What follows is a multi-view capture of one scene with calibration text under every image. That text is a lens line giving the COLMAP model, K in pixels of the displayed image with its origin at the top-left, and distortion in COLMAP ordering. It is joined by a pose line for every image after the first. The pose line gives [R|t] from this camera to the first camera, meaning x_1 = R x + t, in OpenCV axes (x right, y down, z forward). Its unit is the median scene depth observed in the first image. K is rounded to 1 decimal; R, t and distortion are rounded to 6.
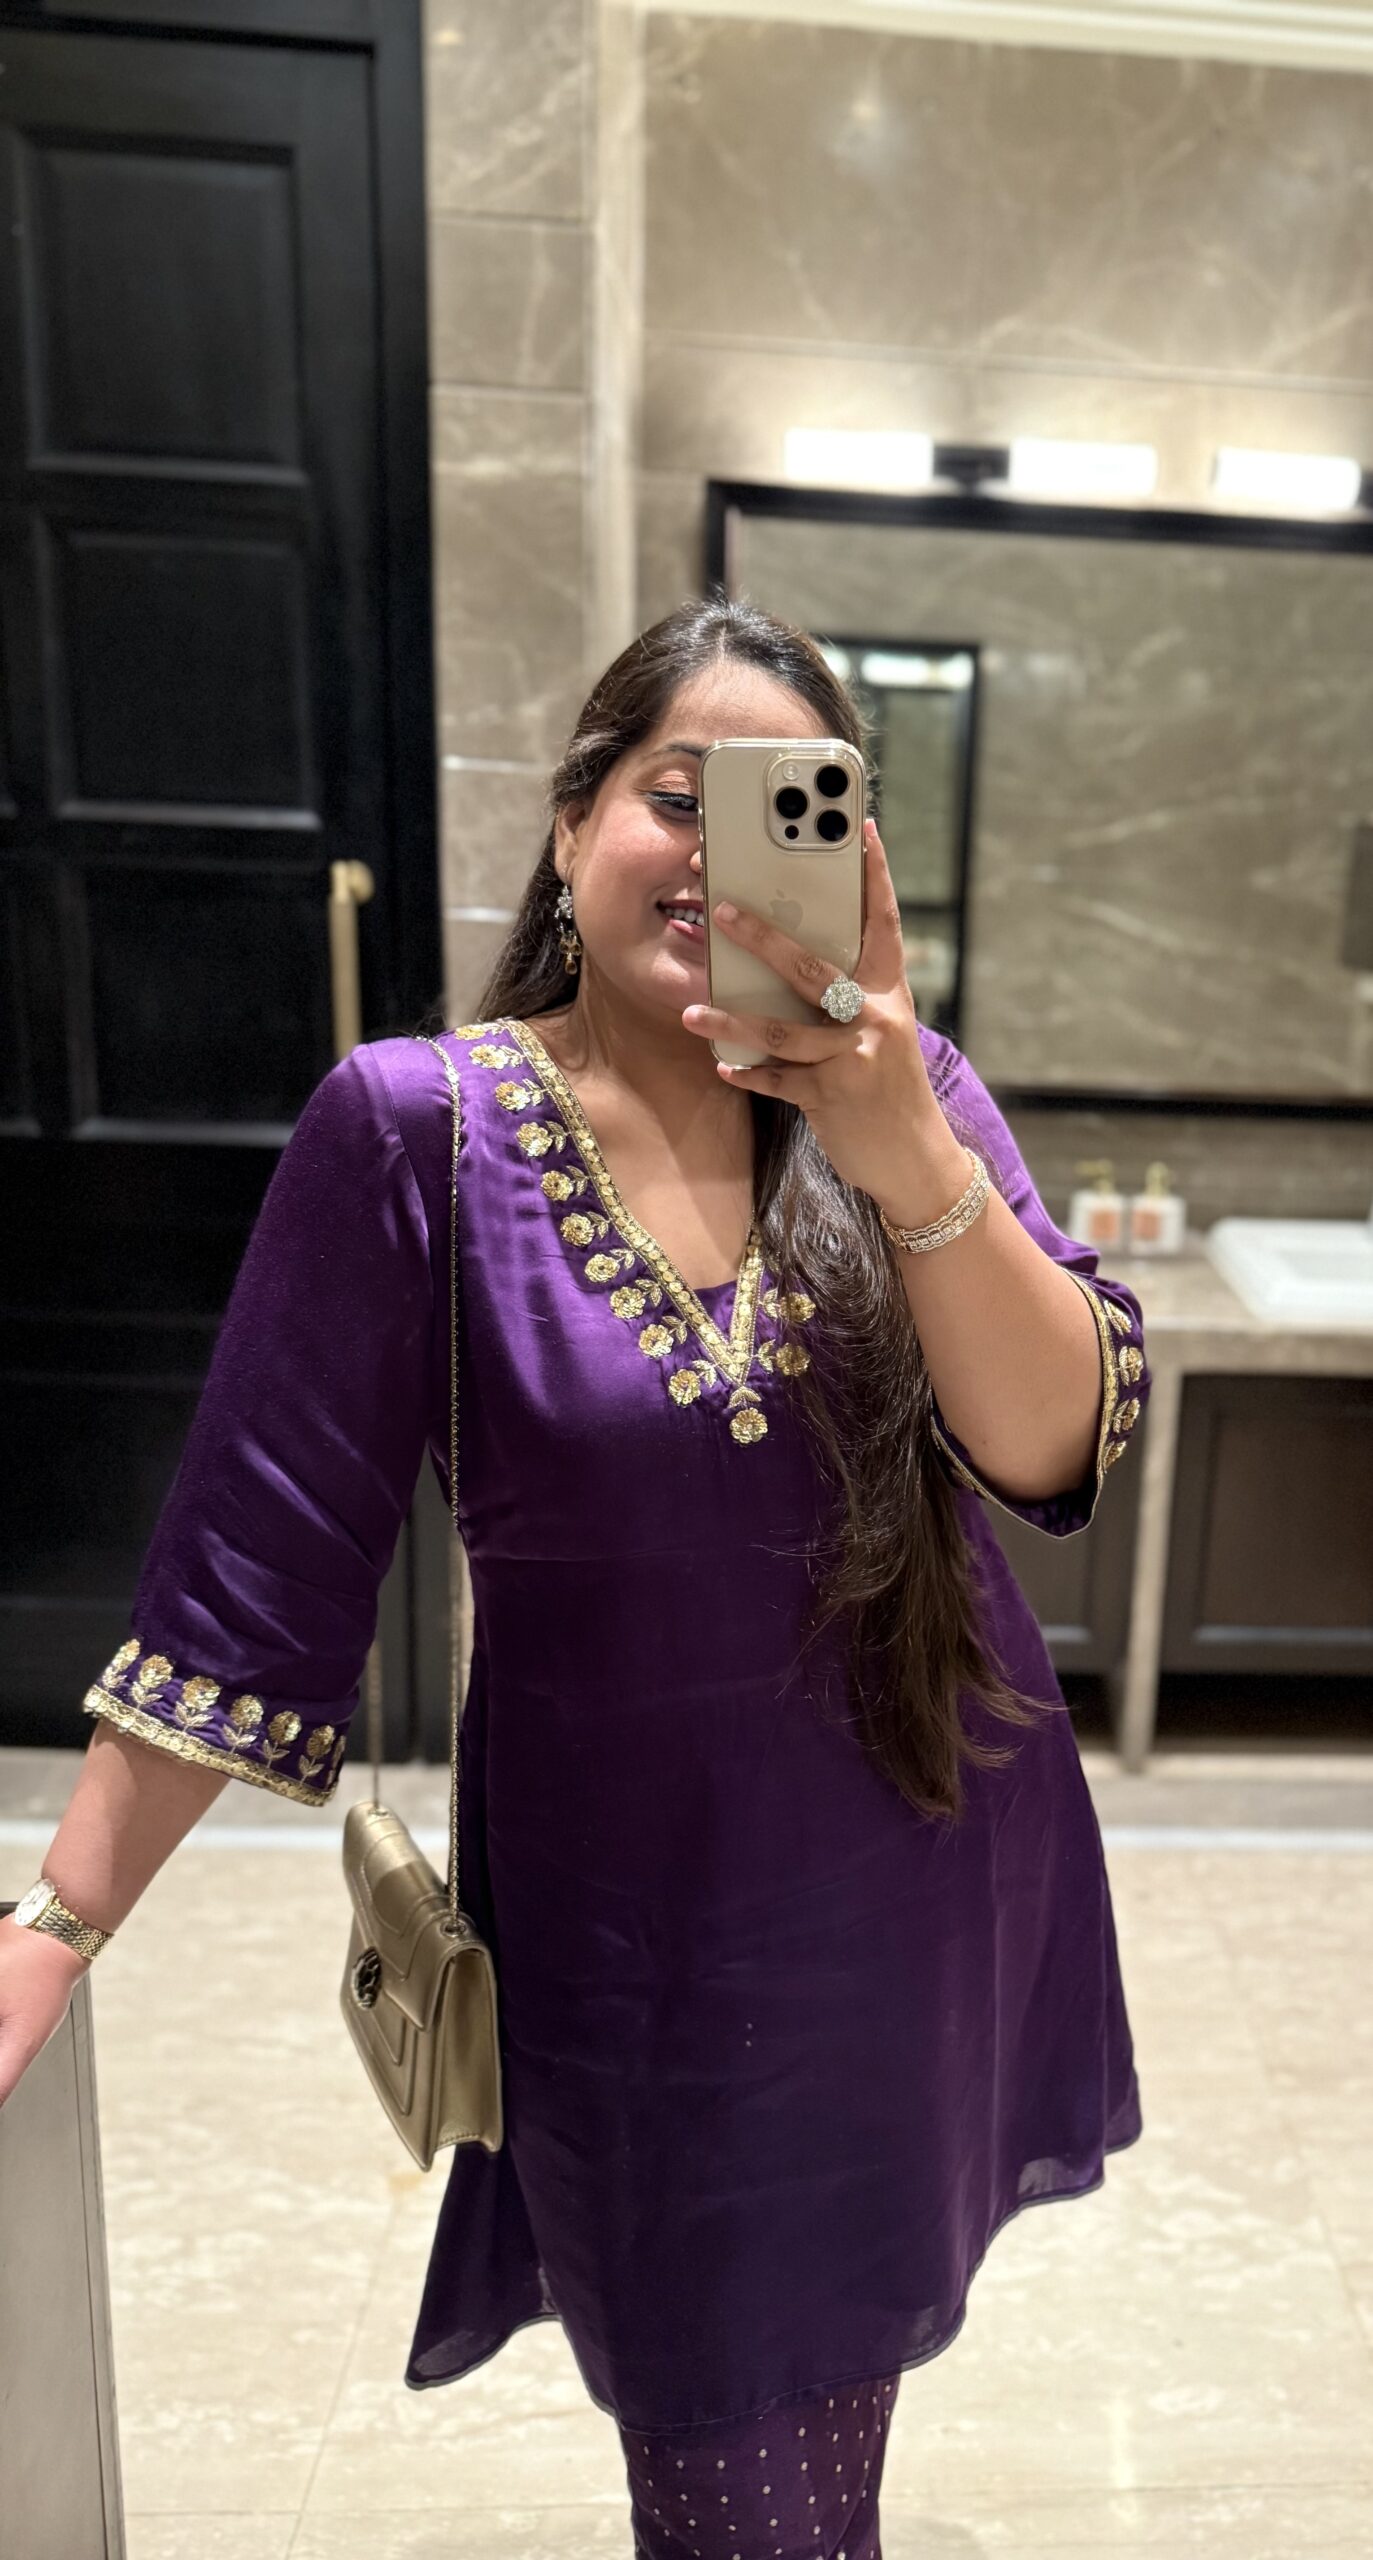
lens RADIAL K [[1819.4, 0, 962.5], [0, 1819.4, 1272.8], [0, 0, 1]] dist [-0.002095, -0.005874]
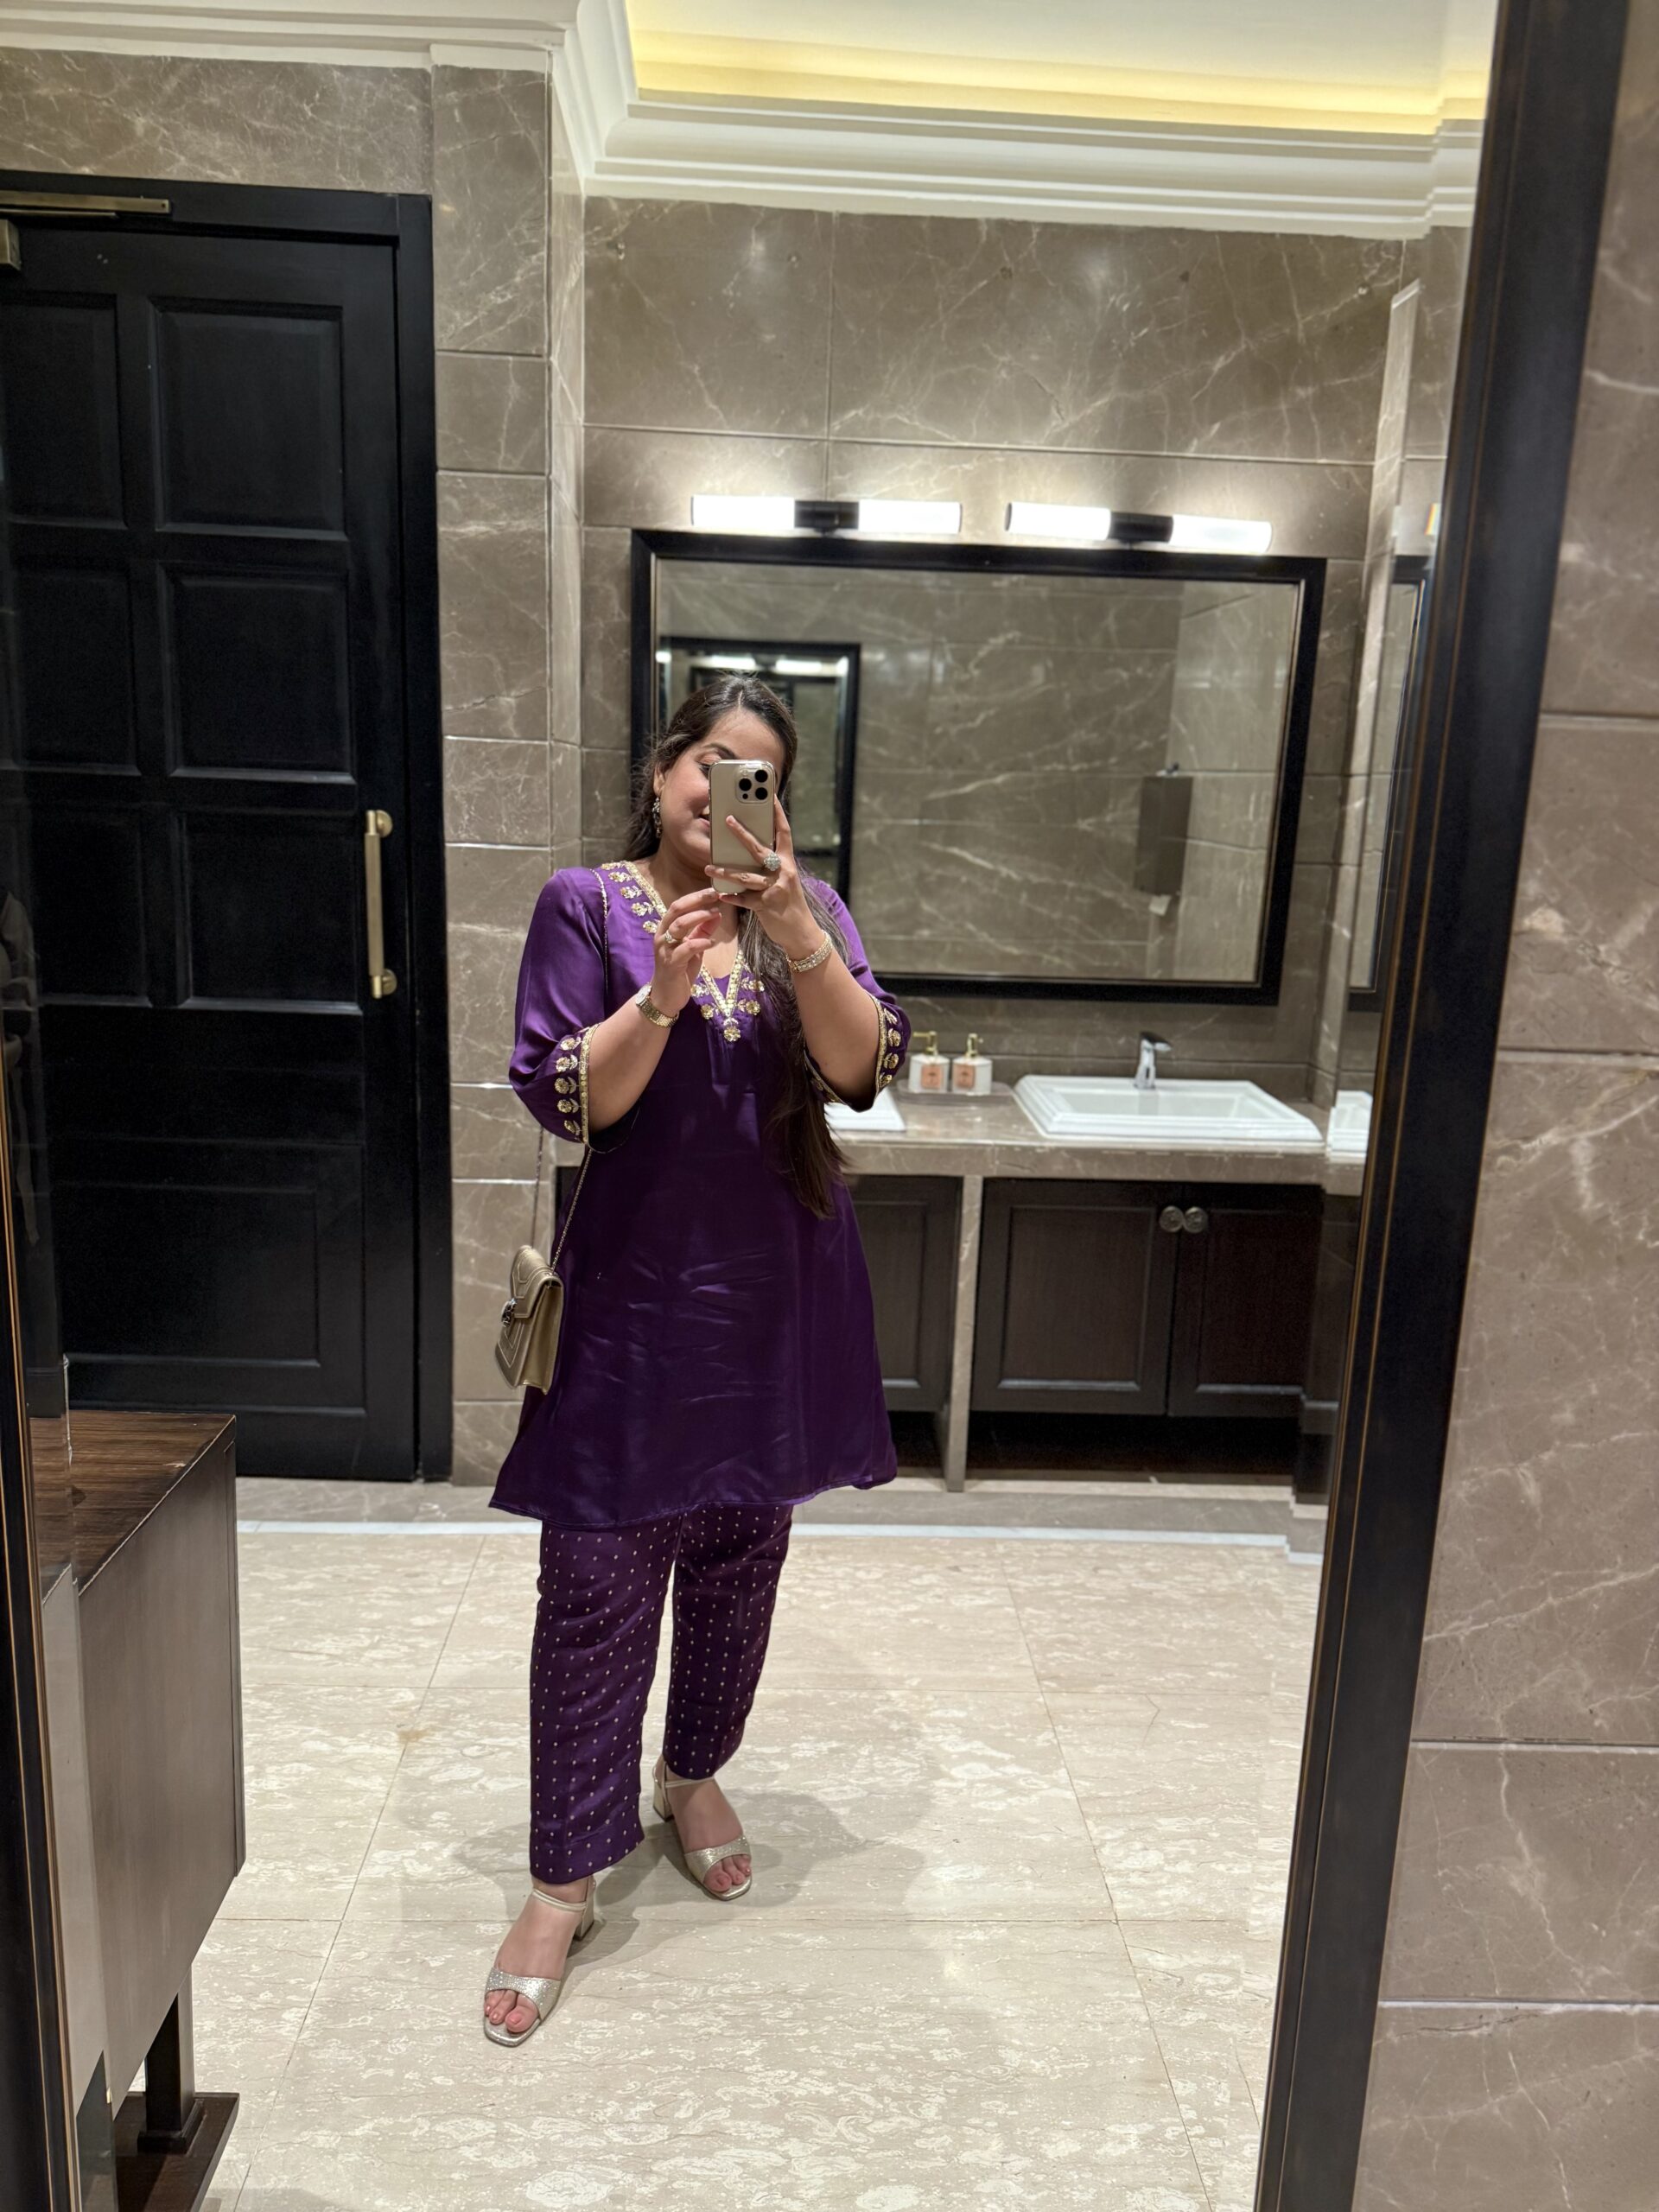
lens RADIAL K [[1573.2, 0, 820.7], [0, 1573.2, 1108.6], [0, 0, 1]] dist [0.019754, -0.024878]
pose [[0.999421, -0.005326, -0.033616, 0.044557], [0.003899, 0.999094, -0.042388, 0.058134], [0.033811, 0.042232, 0.998536, -0.189872]]
